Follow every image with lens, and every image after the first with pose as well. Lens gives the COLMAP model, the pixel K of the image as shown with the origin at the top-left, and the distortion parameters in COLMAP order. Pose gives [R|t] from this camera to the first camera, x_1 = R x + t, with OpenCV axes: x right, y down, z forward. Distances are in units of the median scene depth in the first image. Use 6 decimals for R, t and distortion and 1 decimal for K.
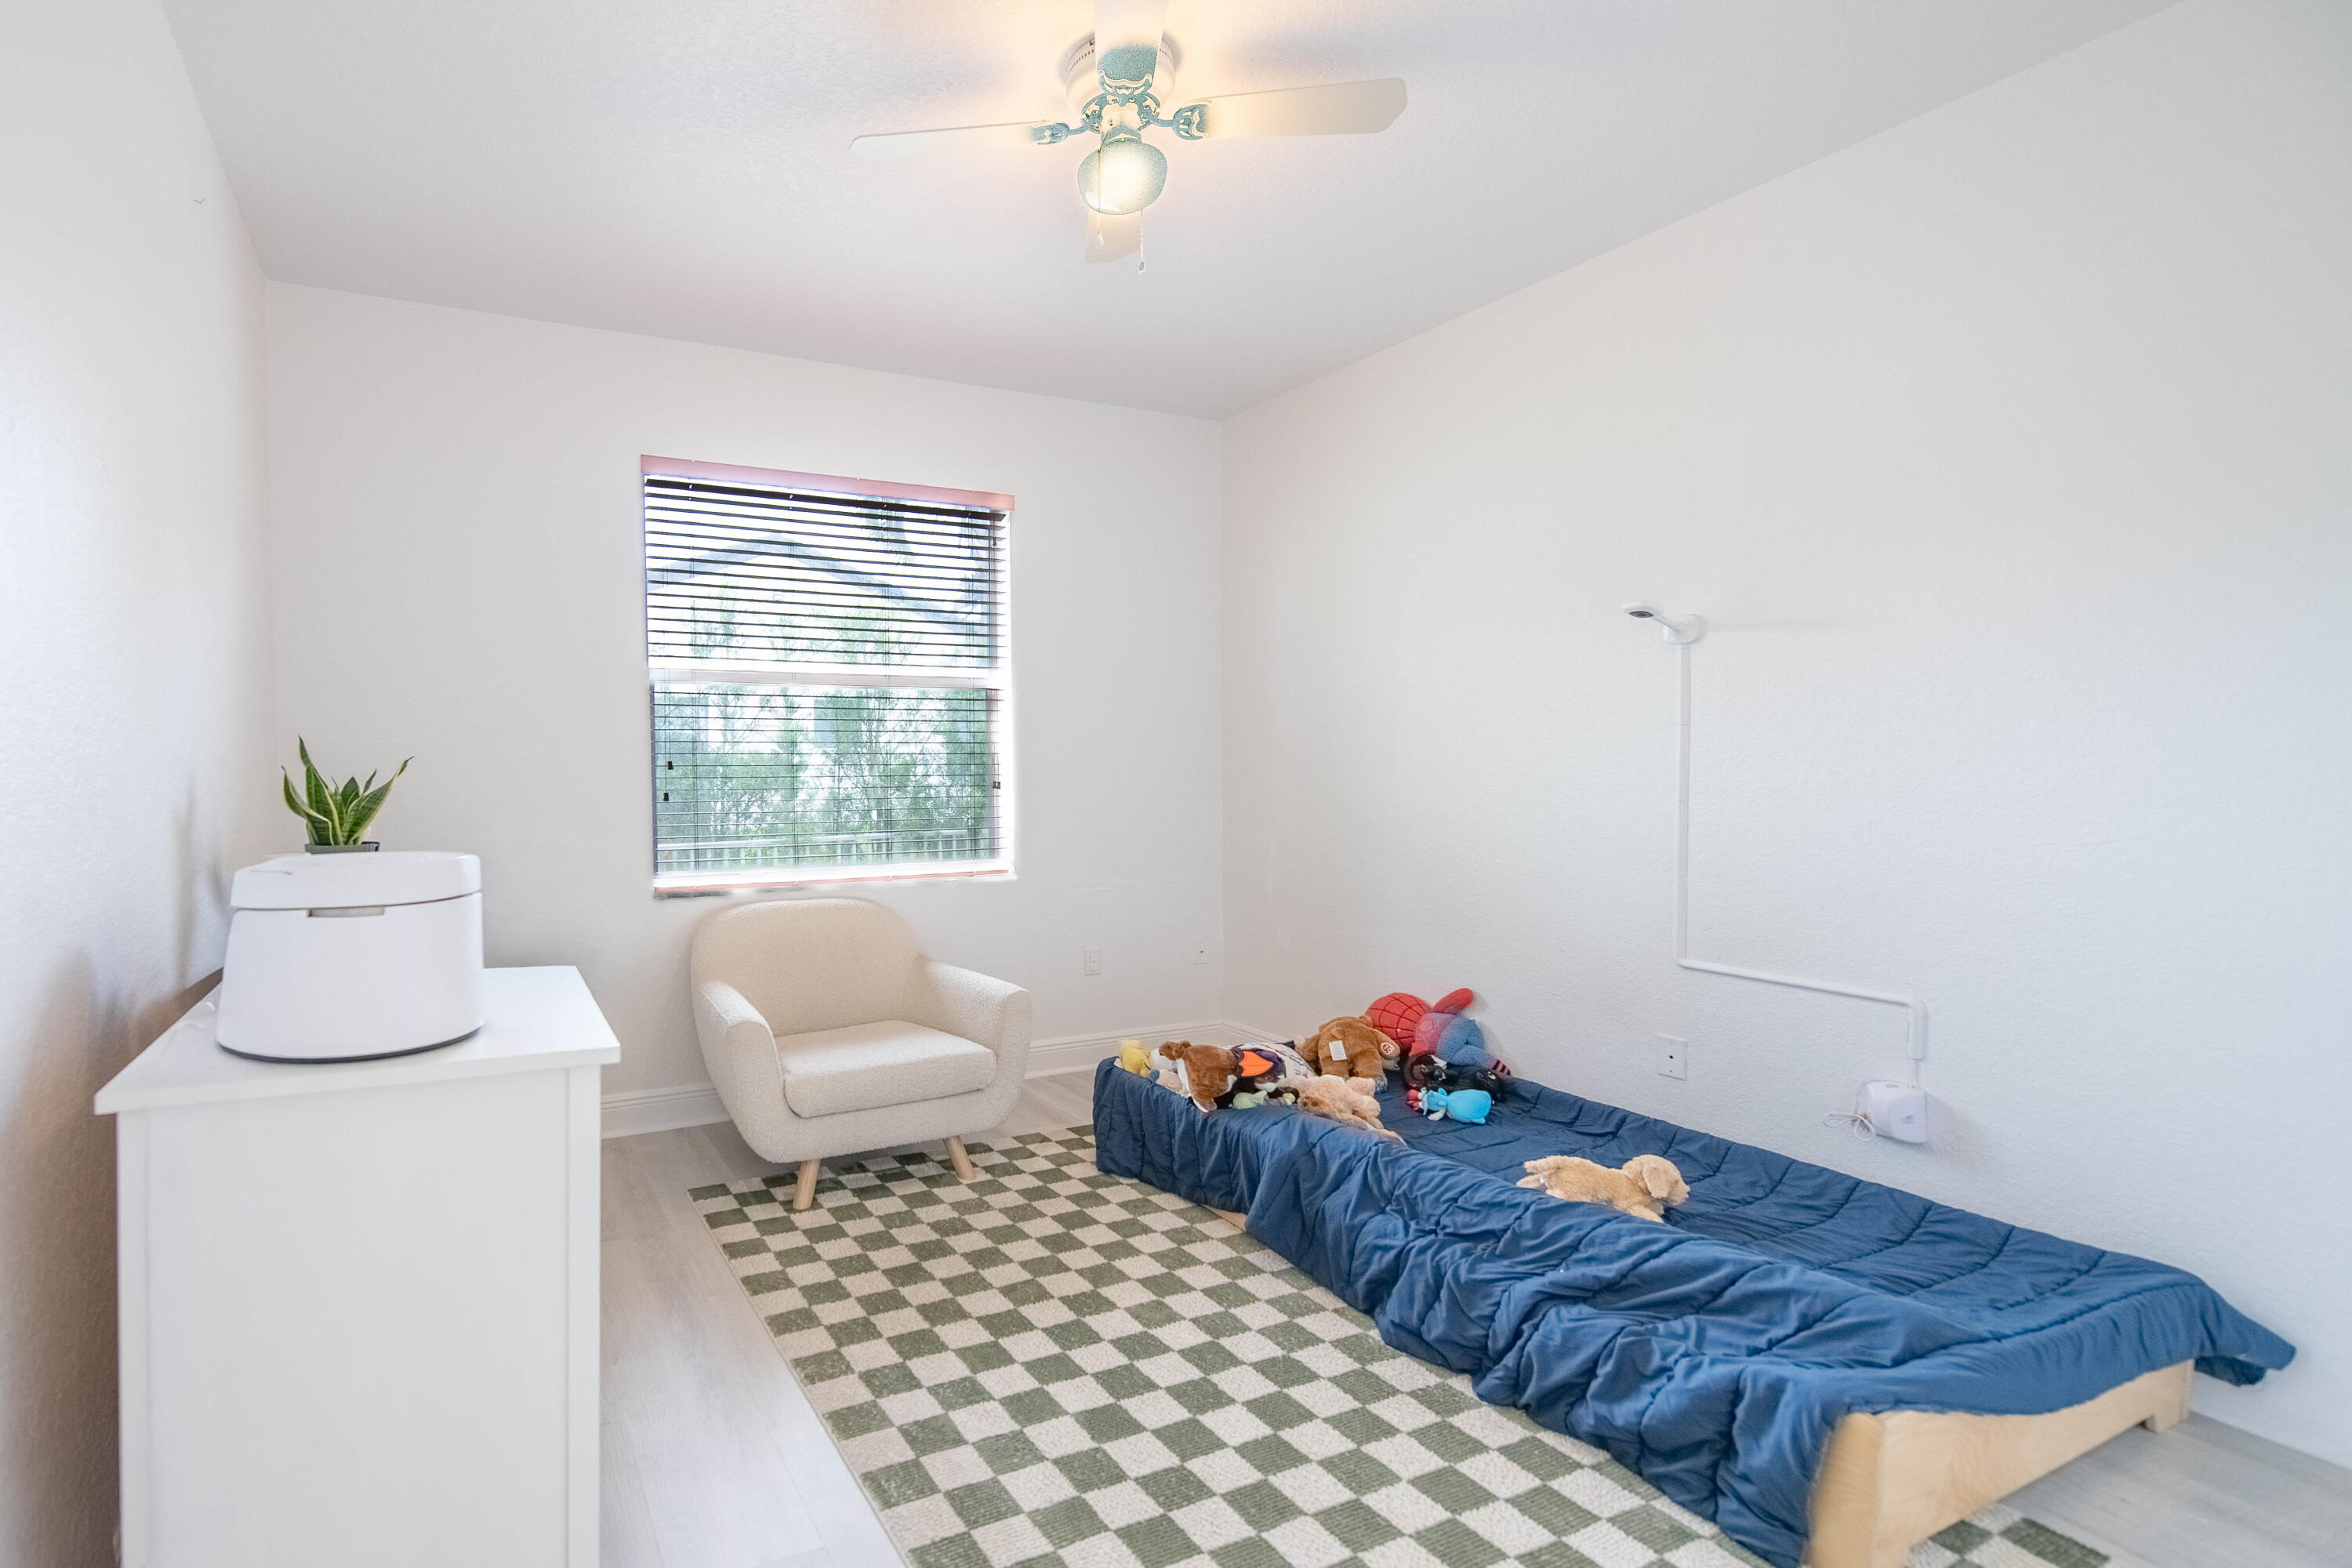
lens RADIAL K [[1078.9, 0, 1210.1], [0, 1078.9, 761.8], [0, 0, 1]] dist [-0.003452, -0.000709]
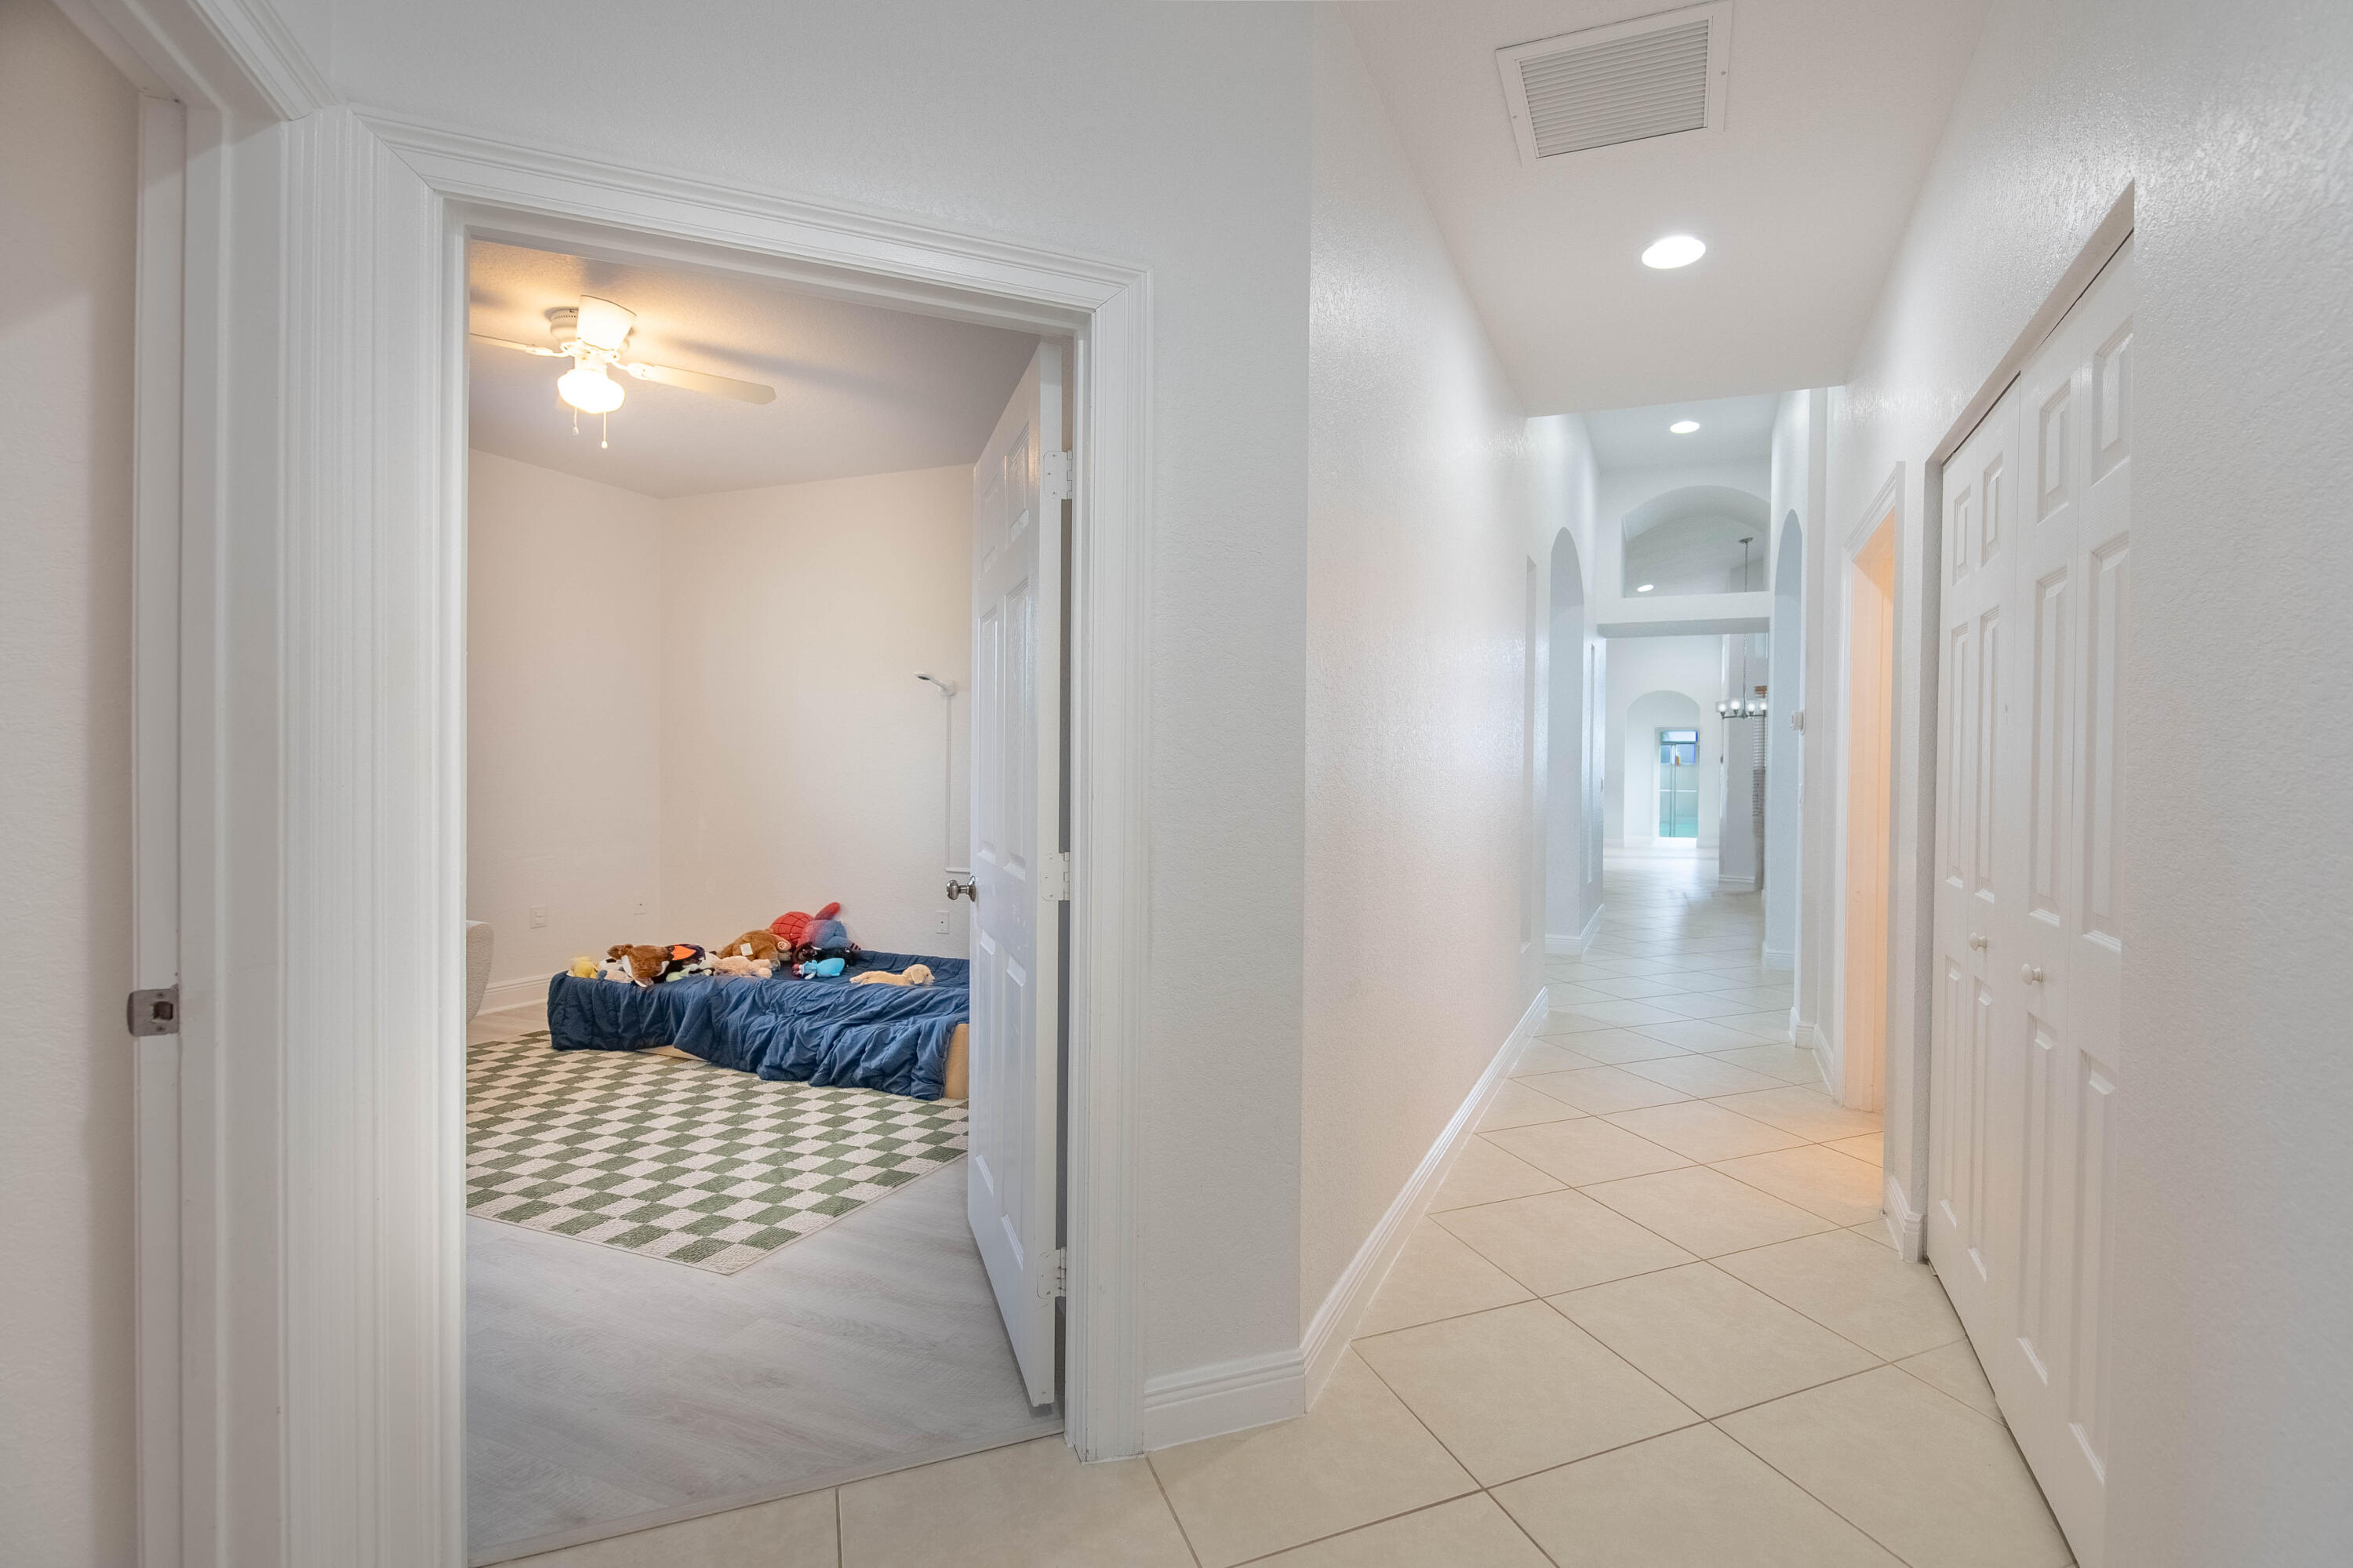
lens RADIAL K [[900.1, 0, 1176.5], [0, 900.1, 784.0], [0, 0, 1]] dist [0.000282, -0.000090]
pose [[0.862183, 0.008663, 0.506522, -0.003250], [-0.016314, 0.999810, 0.010670, 0.016592], [-0.506334, -0.017463, 0.862161, -0.465740]]
